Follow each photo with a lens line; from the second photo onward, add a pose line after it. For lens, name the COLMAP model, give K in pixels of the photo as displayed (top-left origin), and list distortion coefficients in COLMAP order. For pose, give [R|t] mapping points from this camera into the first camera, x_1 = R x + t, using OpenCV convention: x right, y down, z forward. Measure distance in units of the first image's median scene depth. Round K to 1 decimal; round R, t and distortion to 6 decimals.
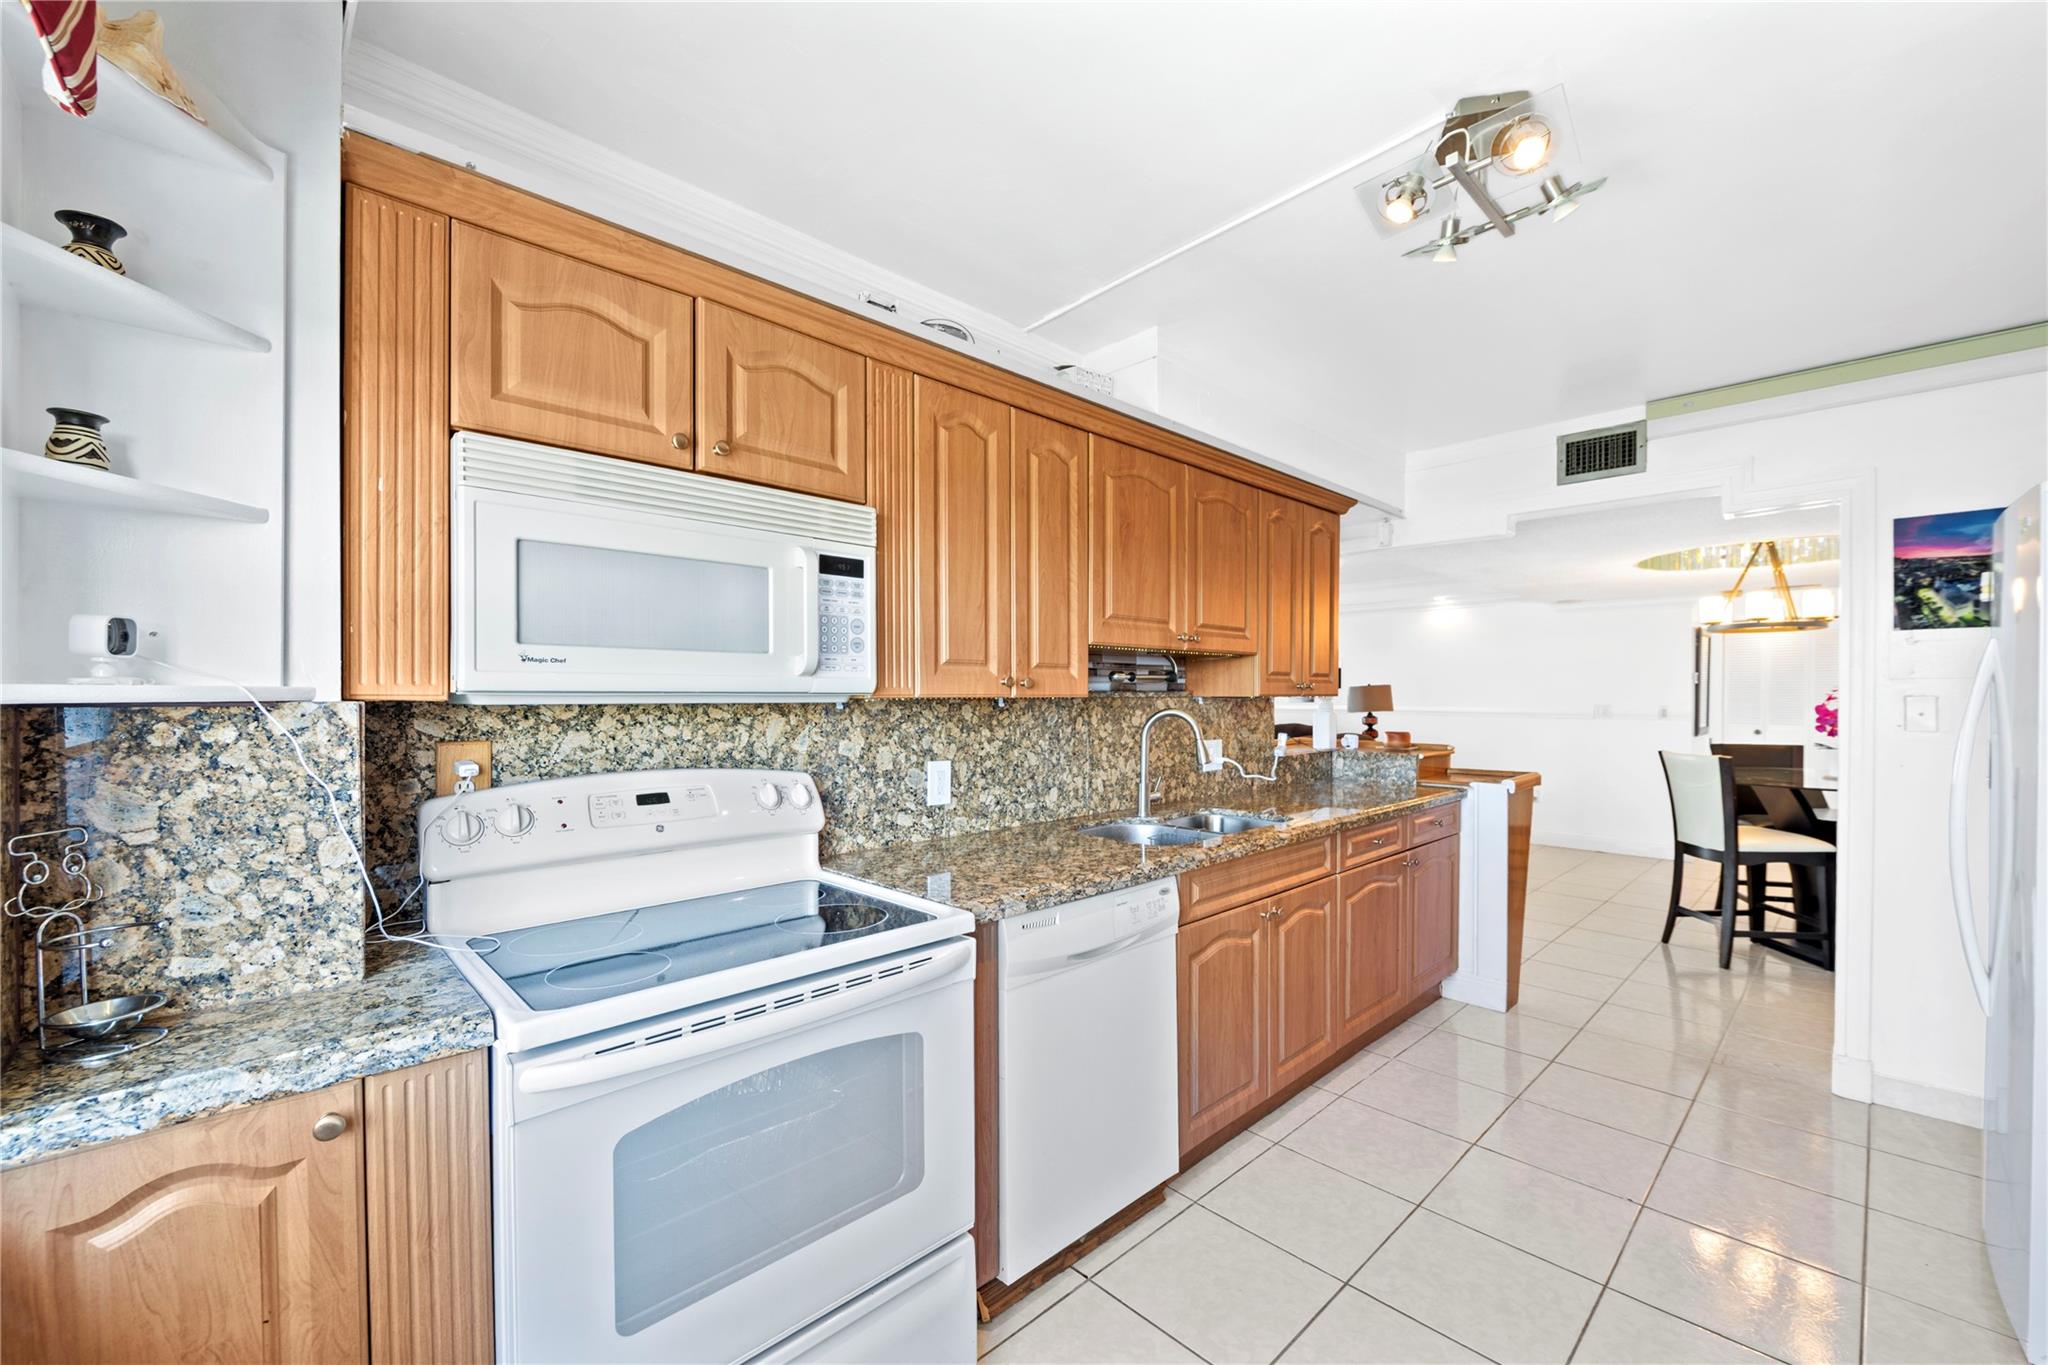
lens RADIAL K [[810.8, 0, 1027.3], [0, 810.8, 690.2], [0, 0, 1]] dist [-0.009701, -0.000095]
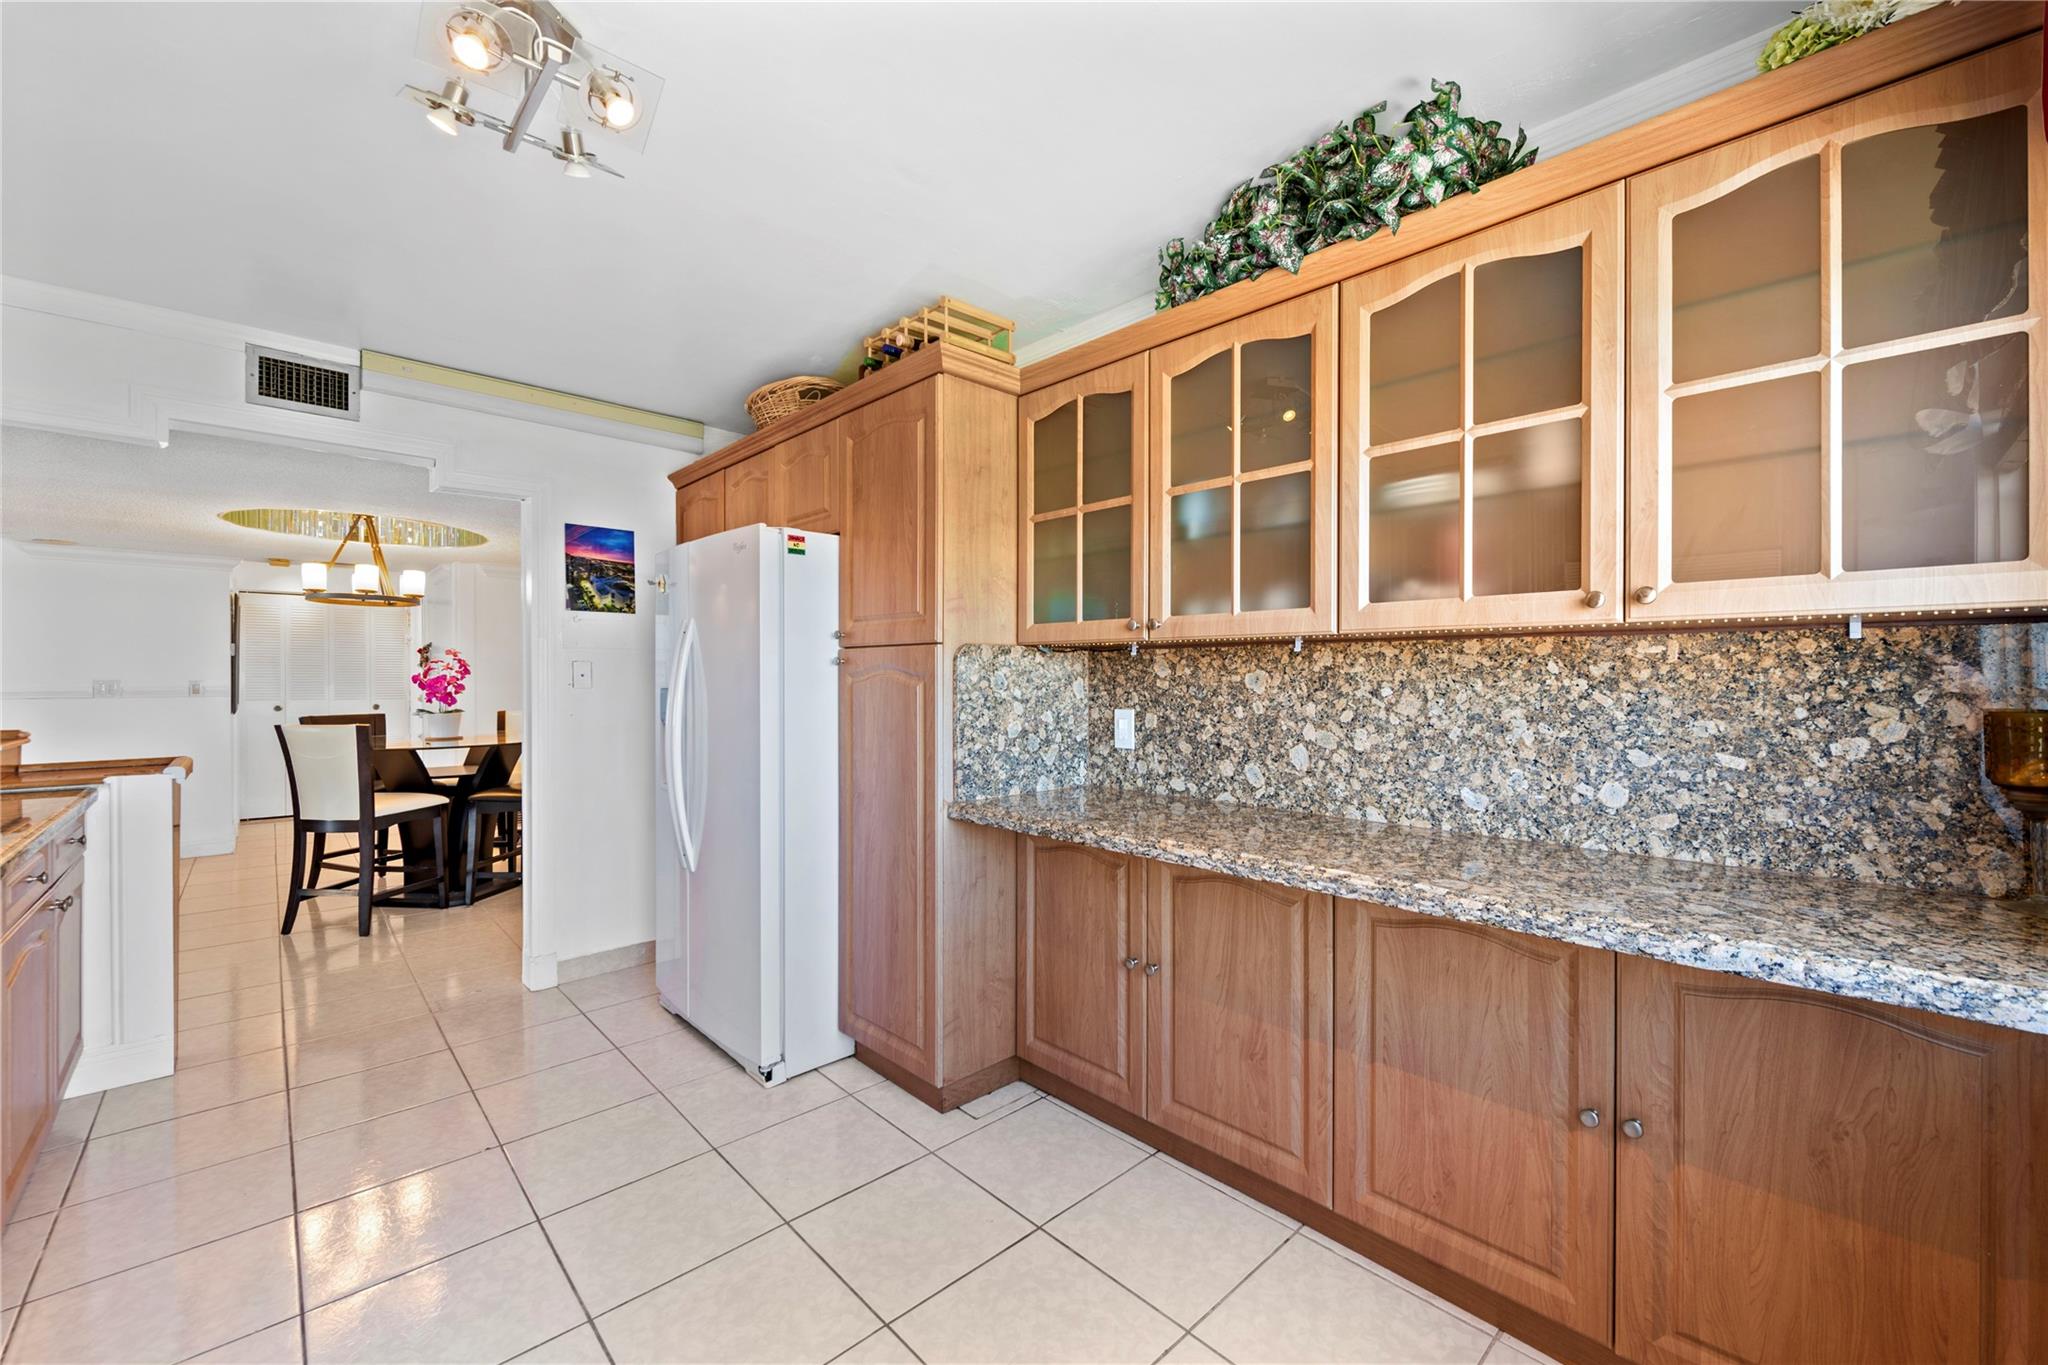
lens RADIAL K [[820.3, 0, 1027.1], [0, 820.3, 675.8], [0, 0, 1]] dist [0.005697, -0.005264]
pose [[0.020958, 0.001055, 0.999780, -0.168927], [-0.005796, 0.999983, -0.000934, 0.021153], [-0.999764, -0.005775, 0.020964, 0.185480]]
